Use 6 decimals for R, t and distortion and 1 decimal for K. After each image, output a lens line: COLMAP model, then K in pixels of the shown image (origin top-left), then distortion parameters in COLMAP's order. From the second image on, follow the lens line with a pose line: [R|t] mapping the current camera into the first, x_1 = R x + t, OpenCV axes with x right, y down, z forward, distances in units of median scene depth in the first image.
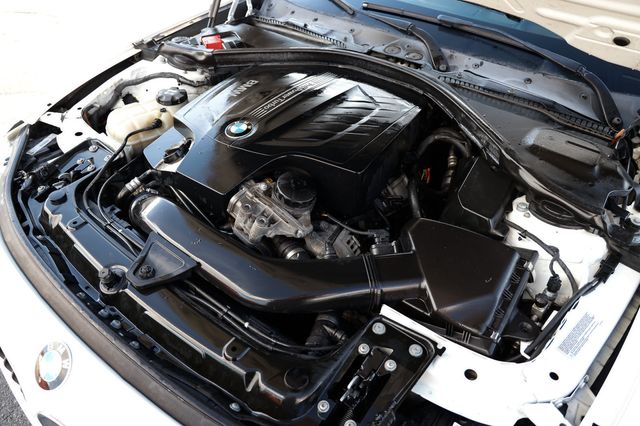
lens RADIAL K [[430.9, 0, 318.6], [0, 430.9, 221.7], [0, 0, 1]] dist [-0.086391, 0.065447]
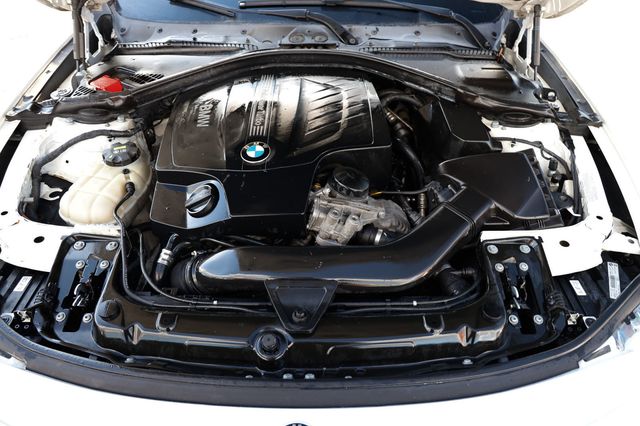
lens RADIAL K [[430.9, 0, 318.6], [0, 430.9, 221.7], [0, 0, 1]] dist [-0.086391, 0.065447]
pose [[0.797634, -0.431592, 0.421319, -0.484303], [0.419573, 0.898870, 0.126458, -0.122345], [-0.433289, 0.075907, 0.898053, 0.073764]]
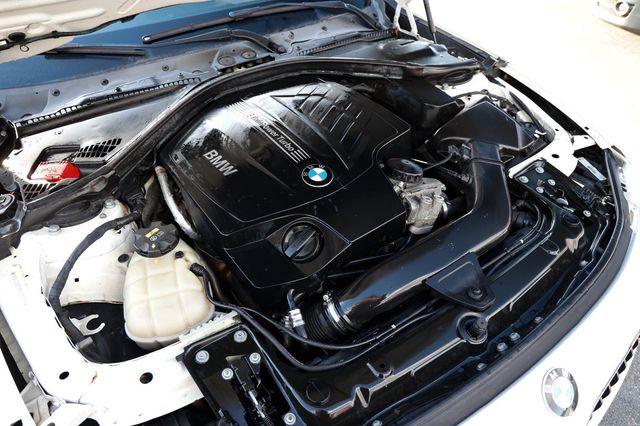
lens RADIAL K [[430.9, 0, 318.6], [0, 430.9, 221.7], [0, 0, 1]] dist [-0.086391, 0.065447]
pose [[0.312118, -0.666089, 0.677427, -0.772081], [0.648711, 0.670364, 0.360257, -0.424348], [-0.694087, 0.327012, 0.641332, 0.392328]]
